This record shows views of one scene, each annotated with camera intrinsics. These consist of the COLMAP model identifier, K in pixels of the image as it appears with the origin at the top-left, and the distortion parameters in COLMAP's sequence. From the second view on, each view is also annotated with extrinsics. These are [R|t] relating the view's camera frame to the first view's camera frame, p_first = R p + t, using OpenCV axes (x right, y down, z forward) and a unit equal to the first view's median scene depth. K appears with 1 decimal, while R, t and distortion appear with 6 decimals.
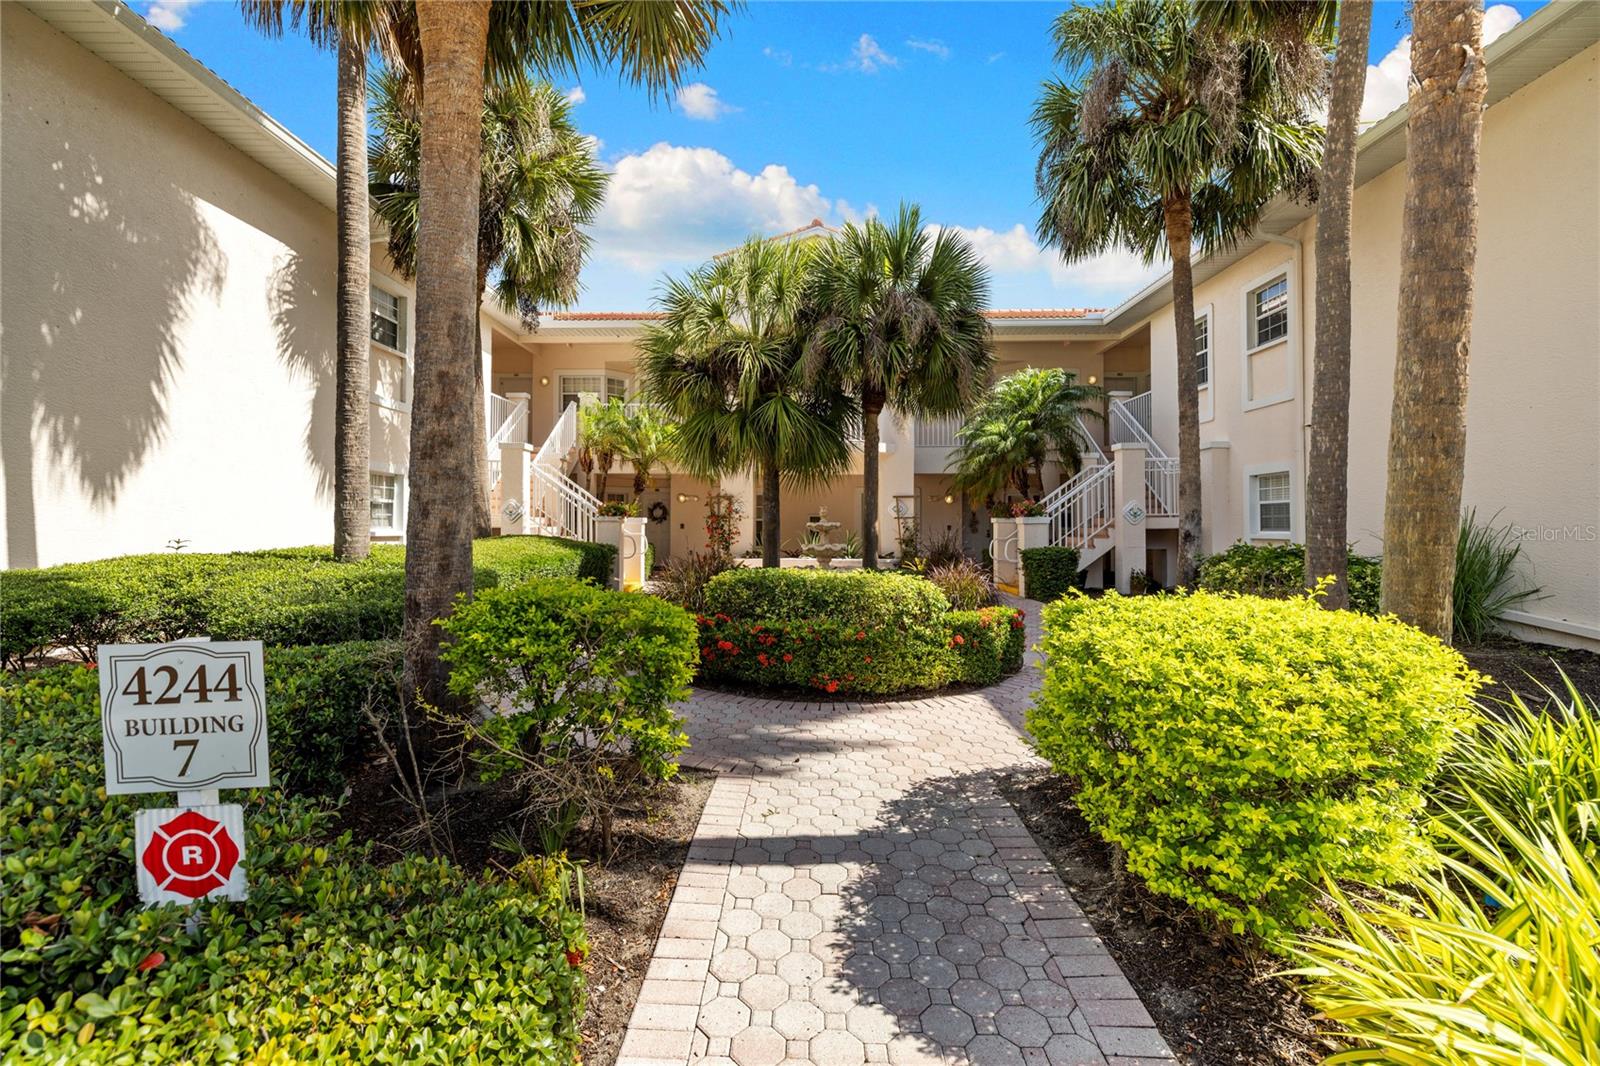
lens RADIAL K [[677.4, 0, 791.9], [0, 677.4, 512.0], [0, 0, 1]] dist [0.000206, 0.000028]
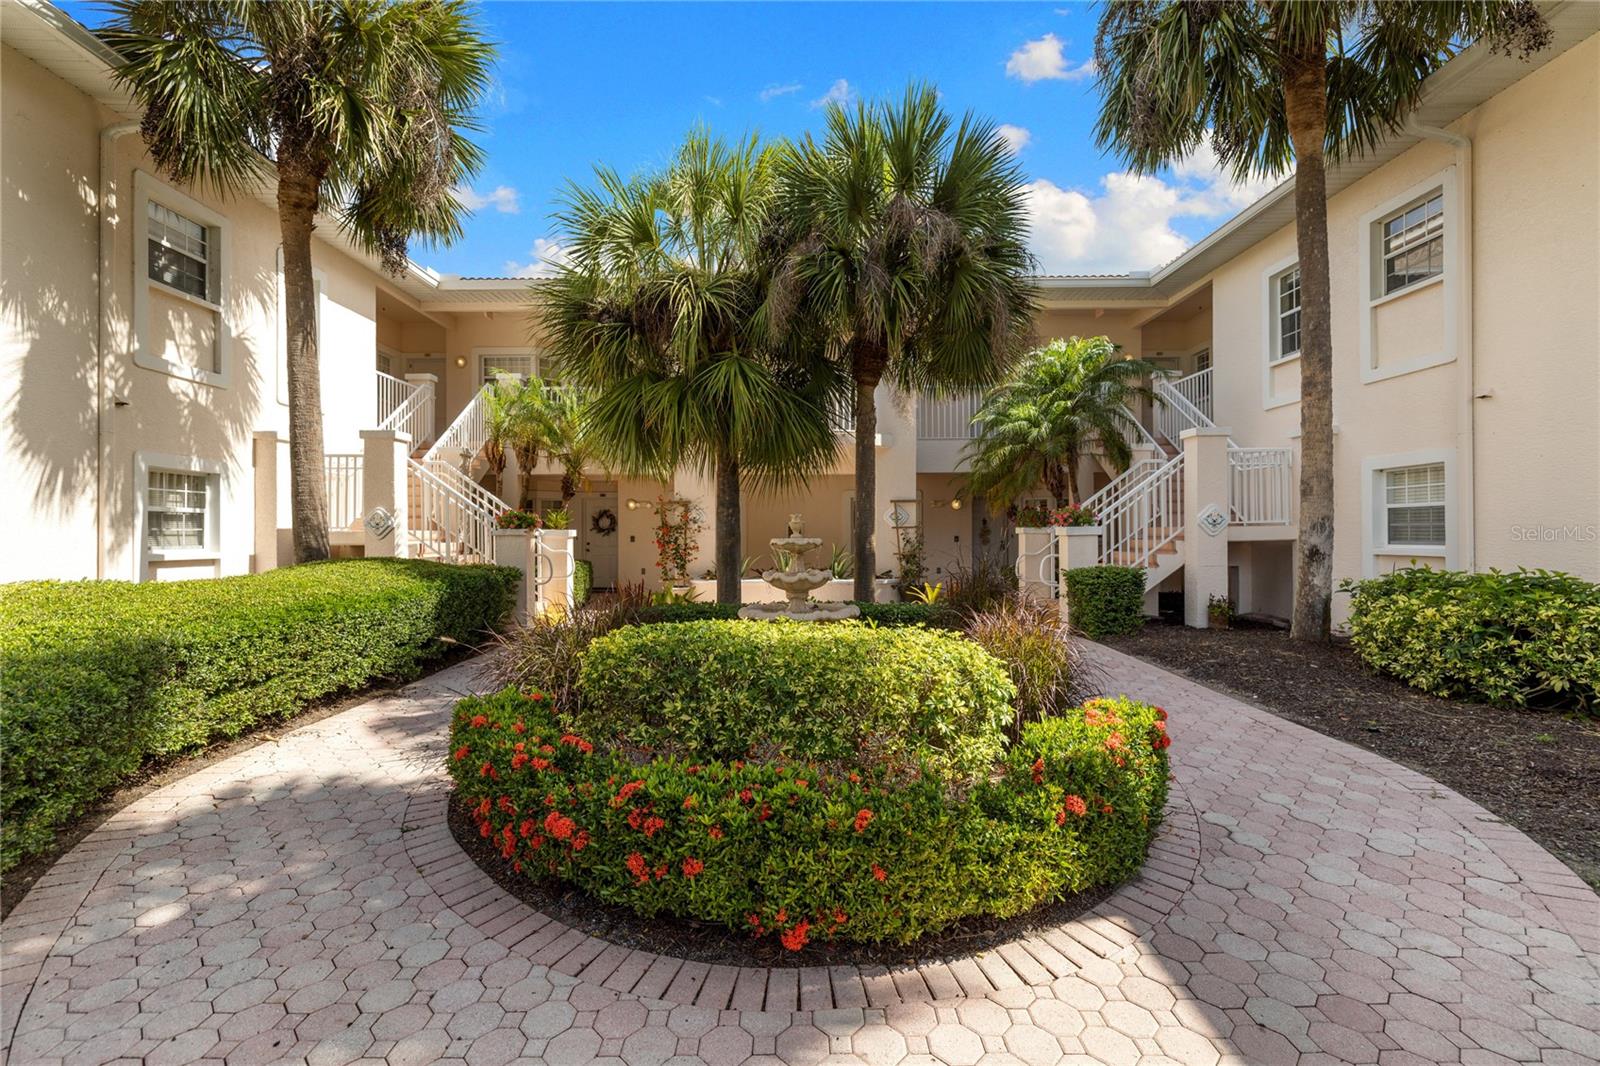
lens RADIAL K [[693.8, 0, 775.5], [0, 693.8, 537.0], [0, 0, 1]] dist [-0.009020, 0.000031]
pose [[0.999982, -0.005578, -0.002425, 0.021358], [0.005637, 0.999672, 0.024966, -0.002420], [0.002285, -0.024979, 0.999685, 0.246944]]
